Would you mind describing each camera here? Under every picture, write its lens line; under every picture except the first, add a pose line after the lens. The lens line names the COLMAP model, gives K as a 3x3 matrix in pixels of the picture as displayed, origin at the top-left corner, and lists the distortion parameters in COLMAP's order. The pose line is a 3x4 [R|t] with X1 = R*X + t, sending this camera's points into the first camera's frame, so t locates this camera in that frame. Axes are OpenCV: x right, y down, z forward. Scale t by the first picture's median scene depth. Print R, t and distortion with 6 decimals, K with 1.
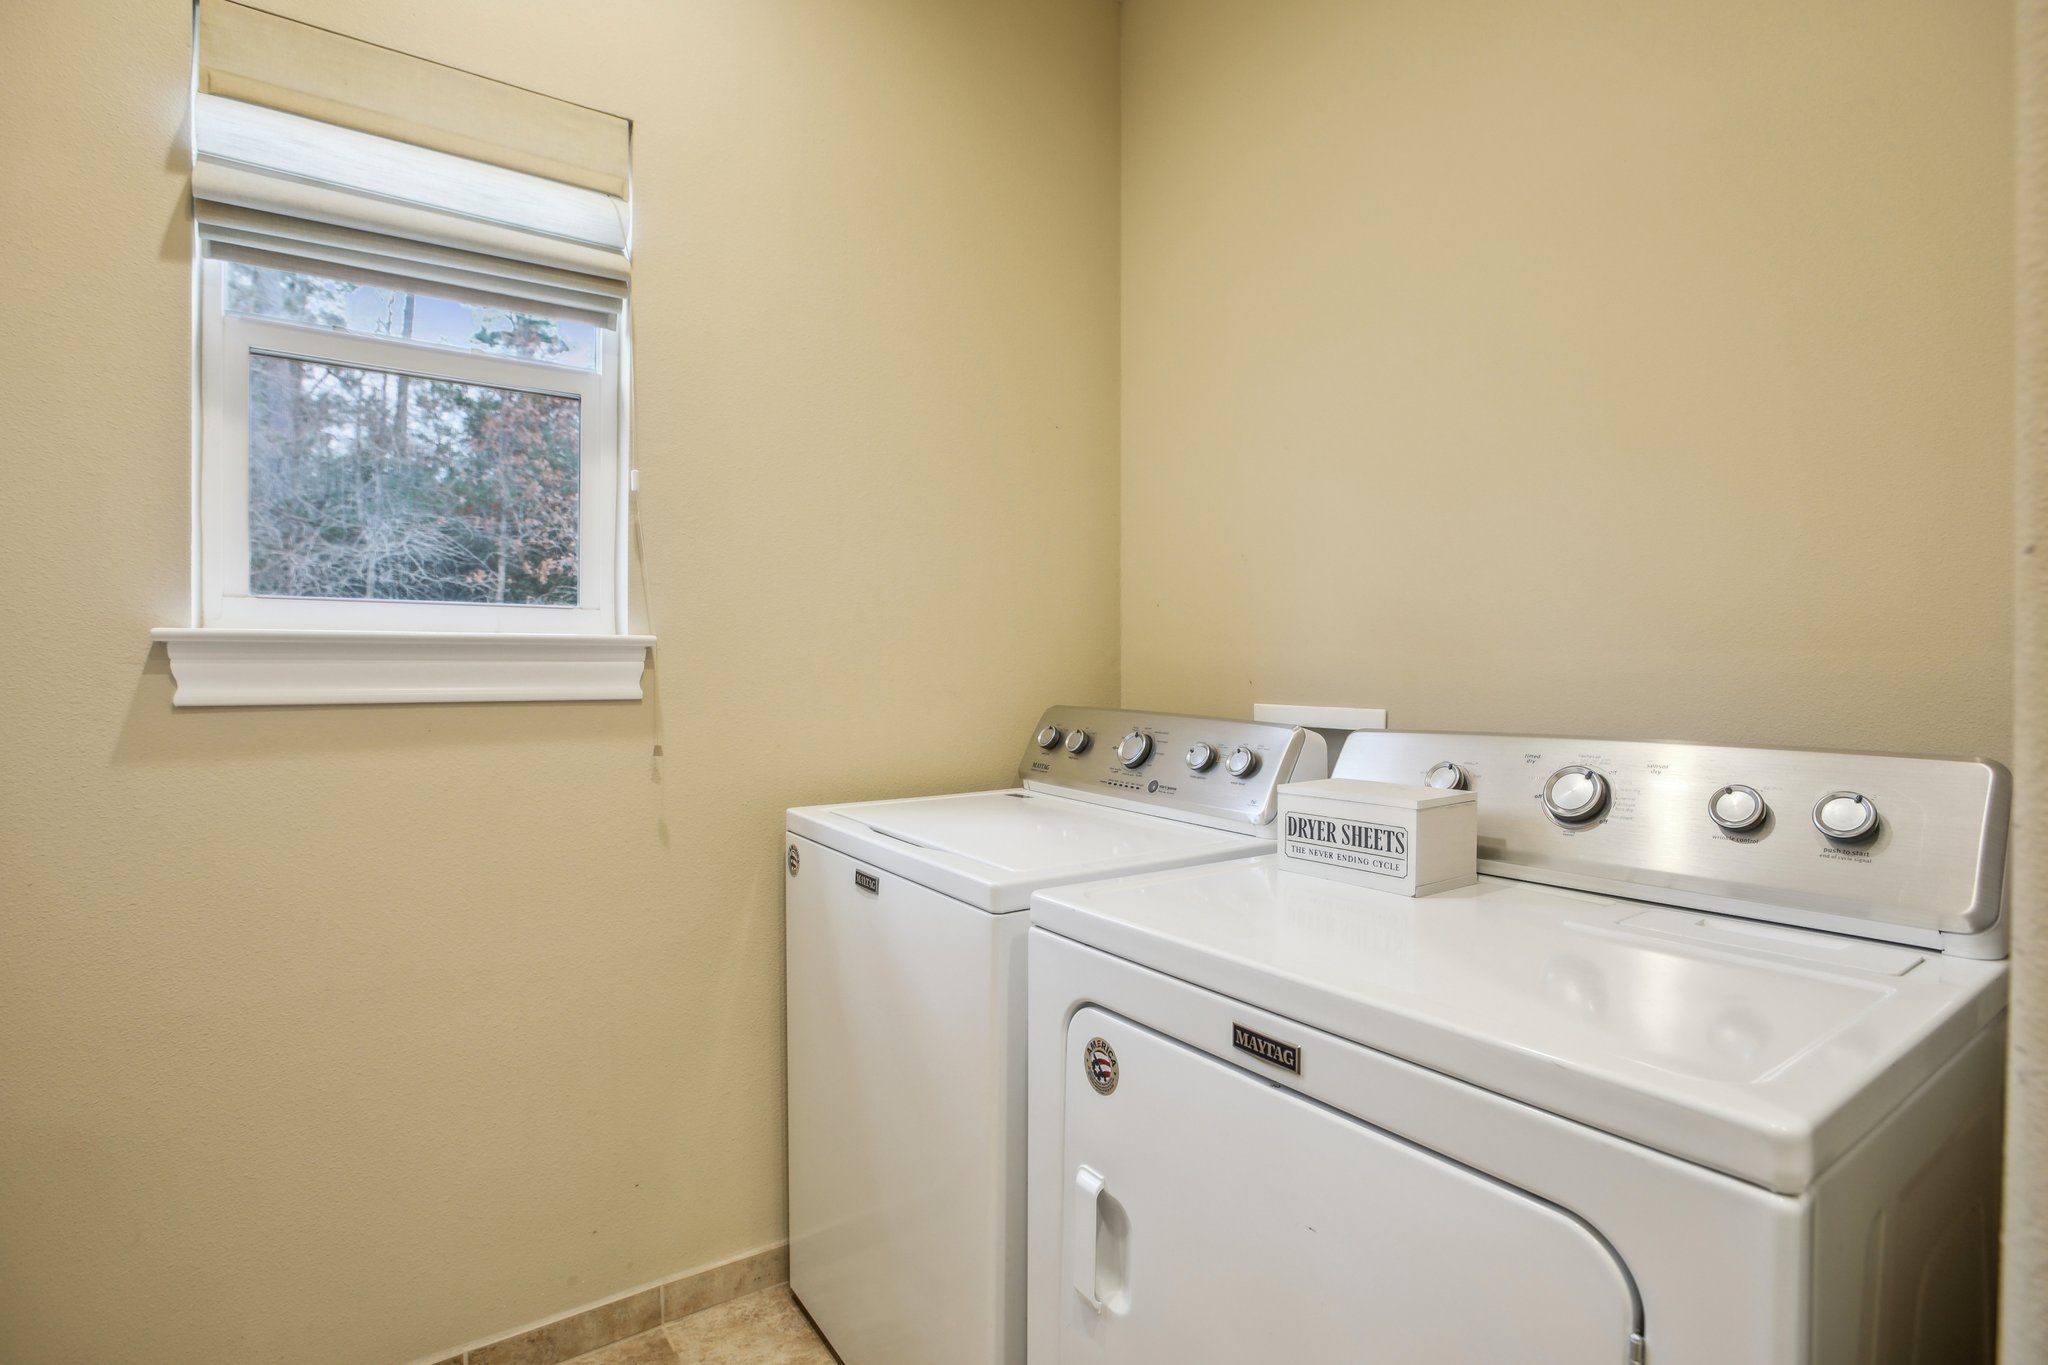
lens RADIAL K [[975.8, 0, 1017.1], [0, 975.8, 668.3], [0, 0, 1]] dist [-0.056412, 0.023979]
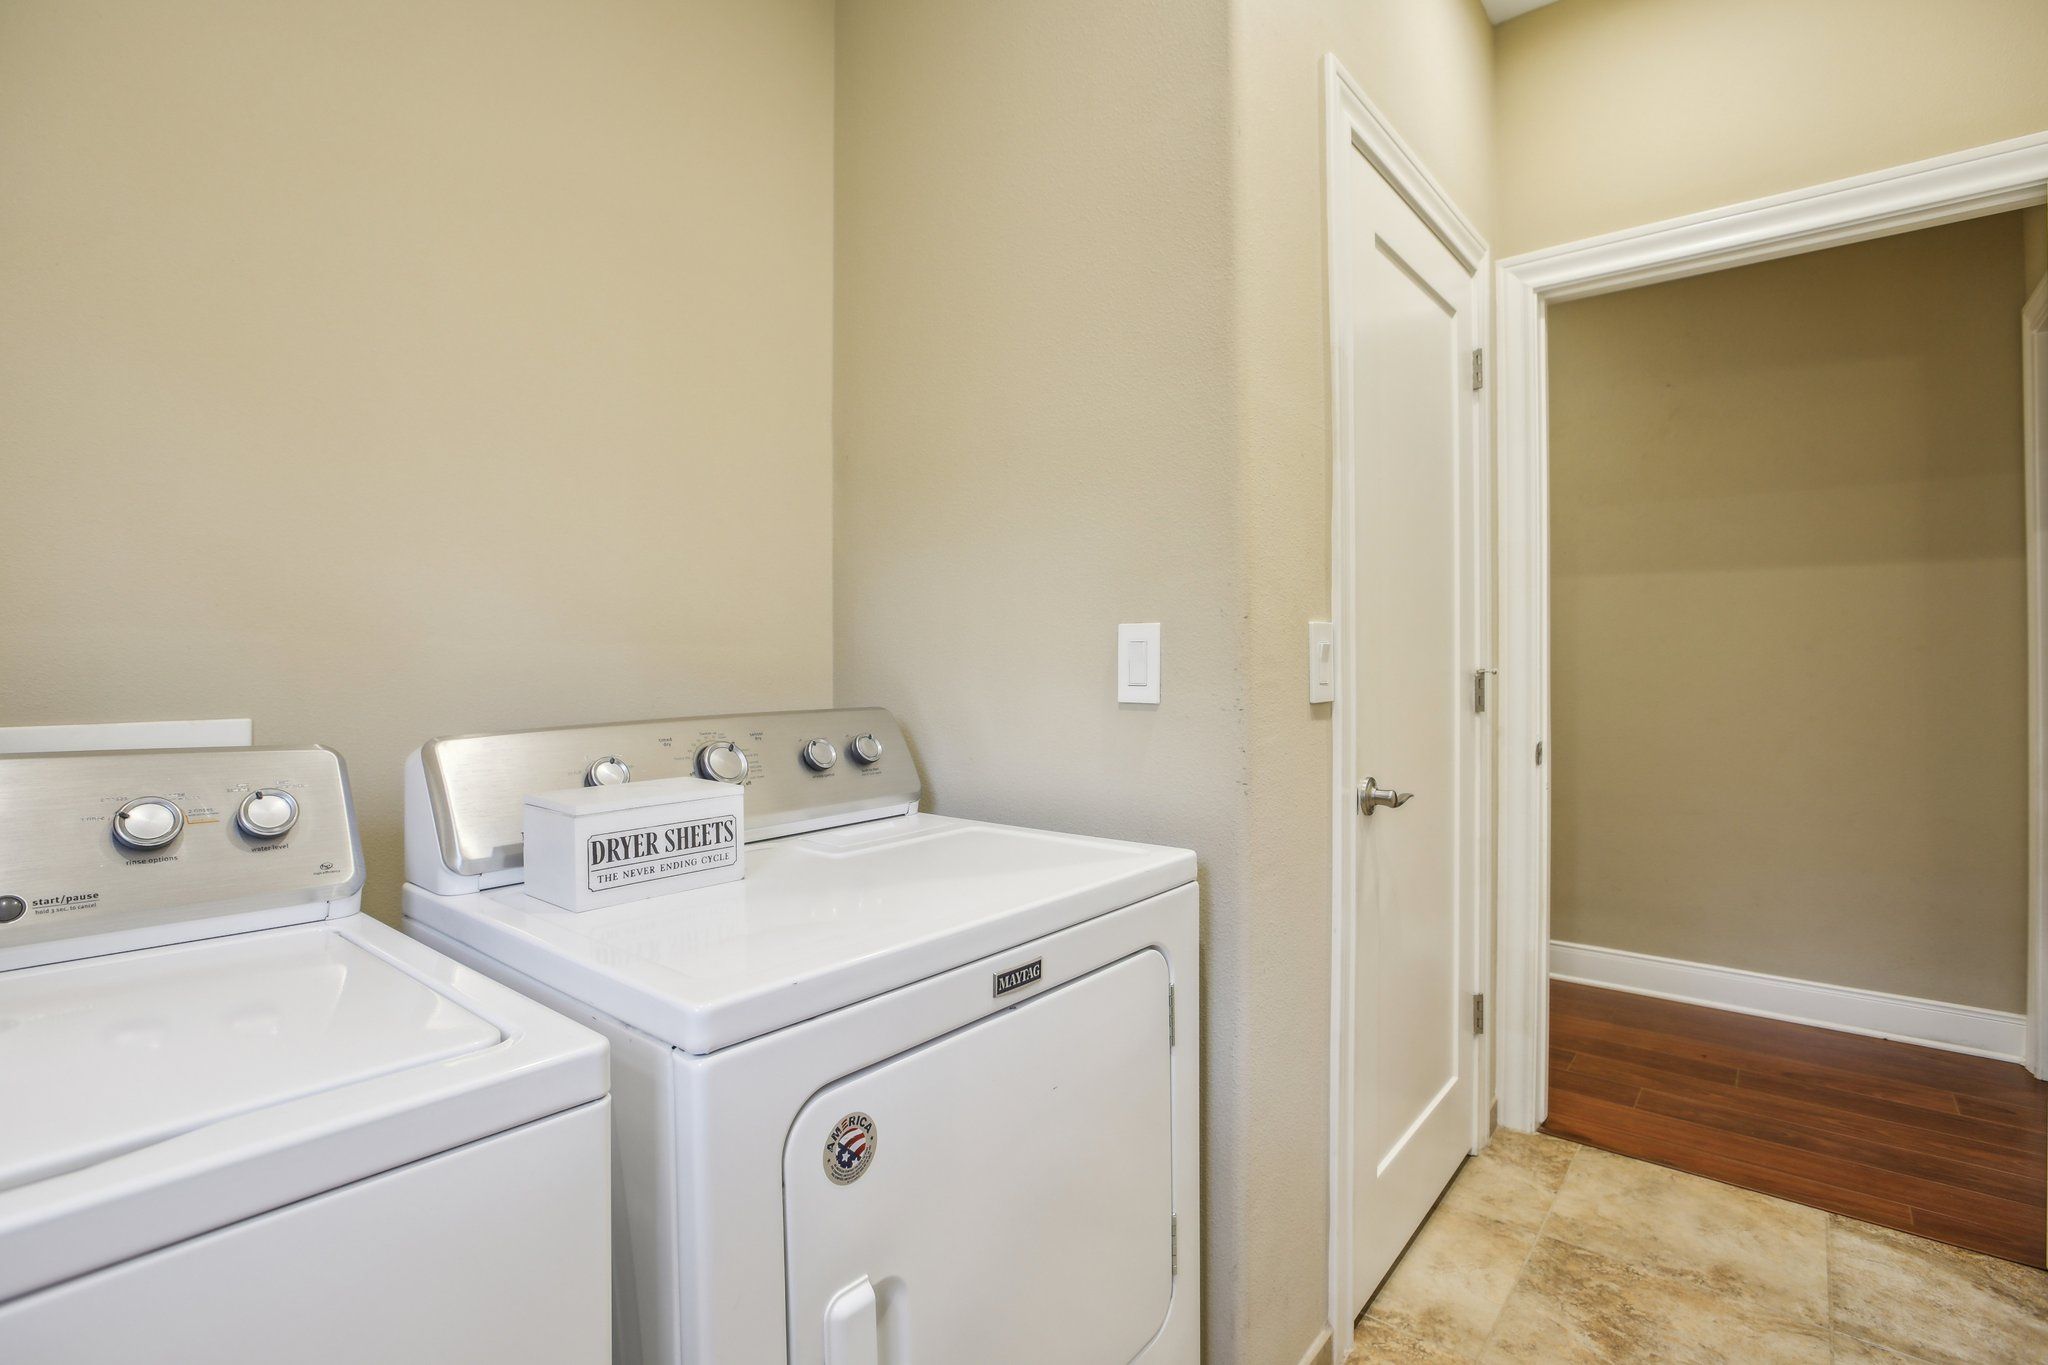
lens RADIAL K [[975.8, 0, 1017.1], [0, 975.8, 668.3], [0, 0, 1]] dist [-0.056412, 0.023979]
pose [[-0.261826, -0.003358, 0.965109, -0.635213], [0.009754, 0.999934, 0.006125, 0.008461], [-0.965066, 0.011017, -0.261775, 0.946921]]
